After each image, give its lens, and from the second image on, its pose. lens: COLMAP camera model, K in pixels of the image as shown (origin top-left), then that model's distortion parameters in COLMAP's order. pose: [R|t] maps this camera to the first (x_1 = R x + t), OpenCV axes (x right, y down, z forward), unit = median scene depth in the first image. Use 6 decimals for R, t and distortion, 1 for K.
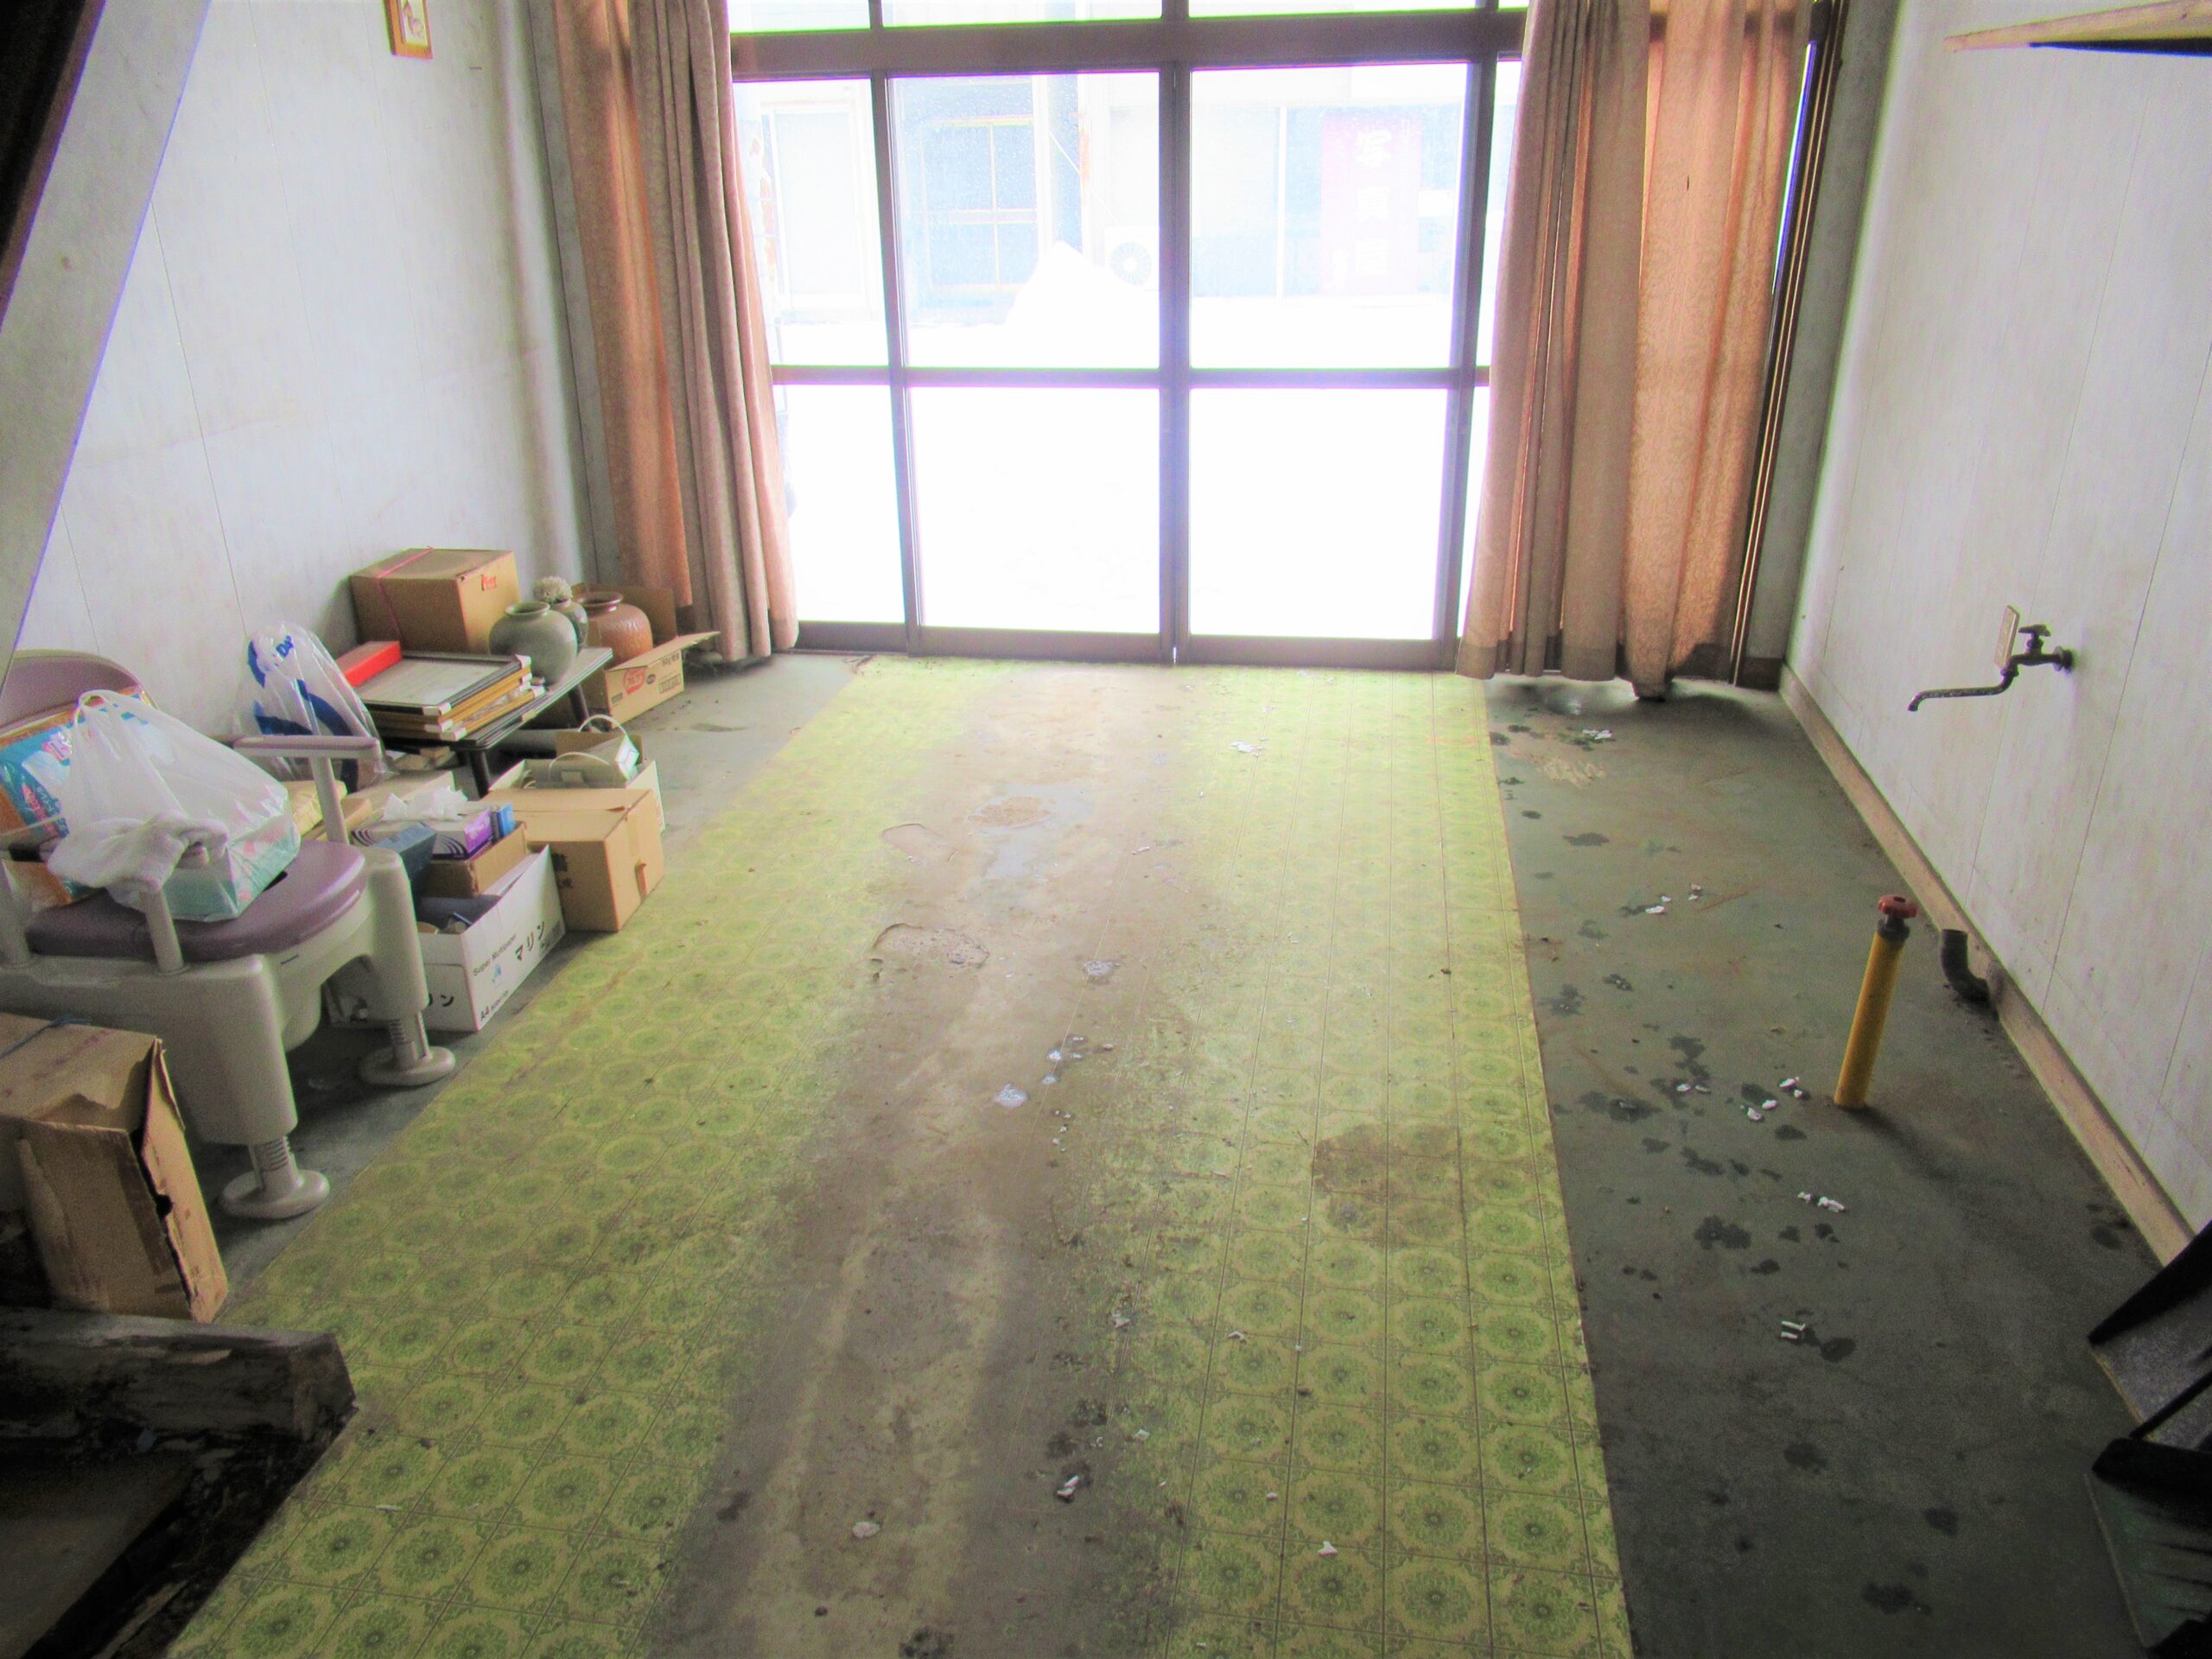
lens RADIAL K [[1630.3, 0, 1100.6], [0, 1630.3, 826.4], [0, 0, 1]] dist [0.002290, 0.009341]
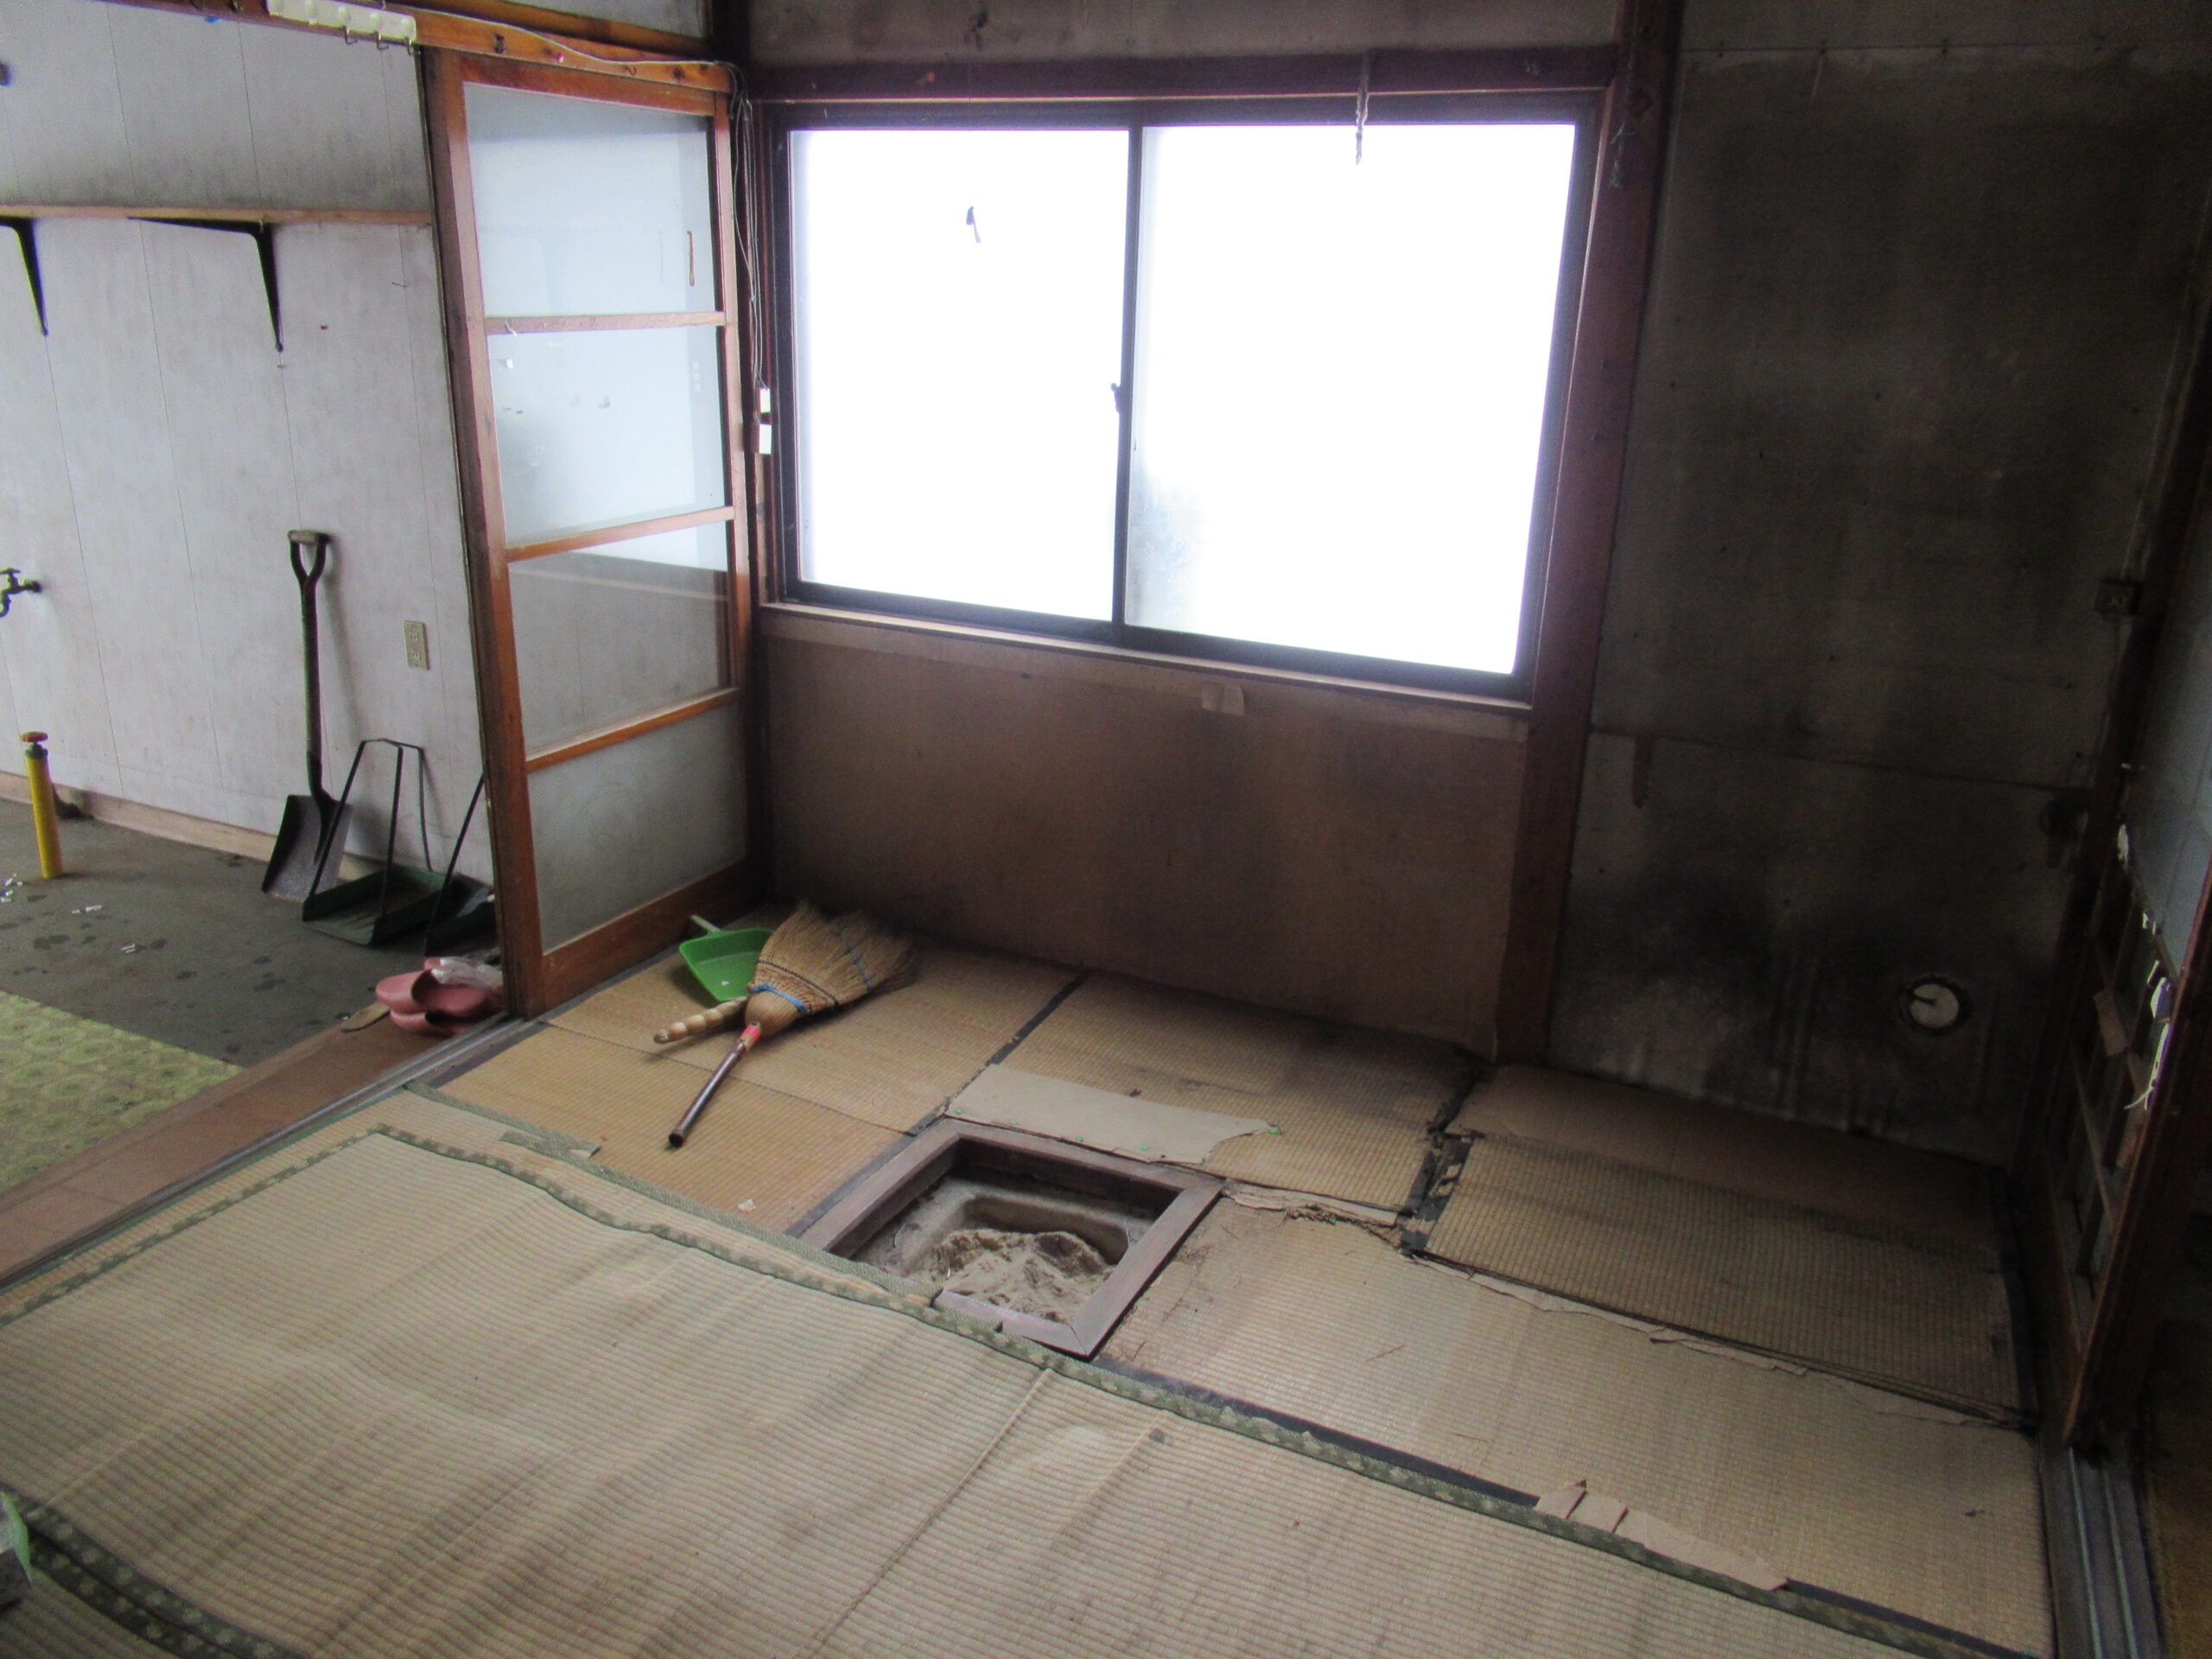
lens RADIAL K [[1630.3, 0, 1102.2], [0, 1630.3, 832.6], [0, 0, 1]] dist [0.002290, 0.009341]
pose [[0.270599, -0.292963, 0.917033, -0.698220], [0.356538, 0.915332, 0.187212, 0.200418], [-0.894235, 0.276298, 0.352140, -0.458581]]
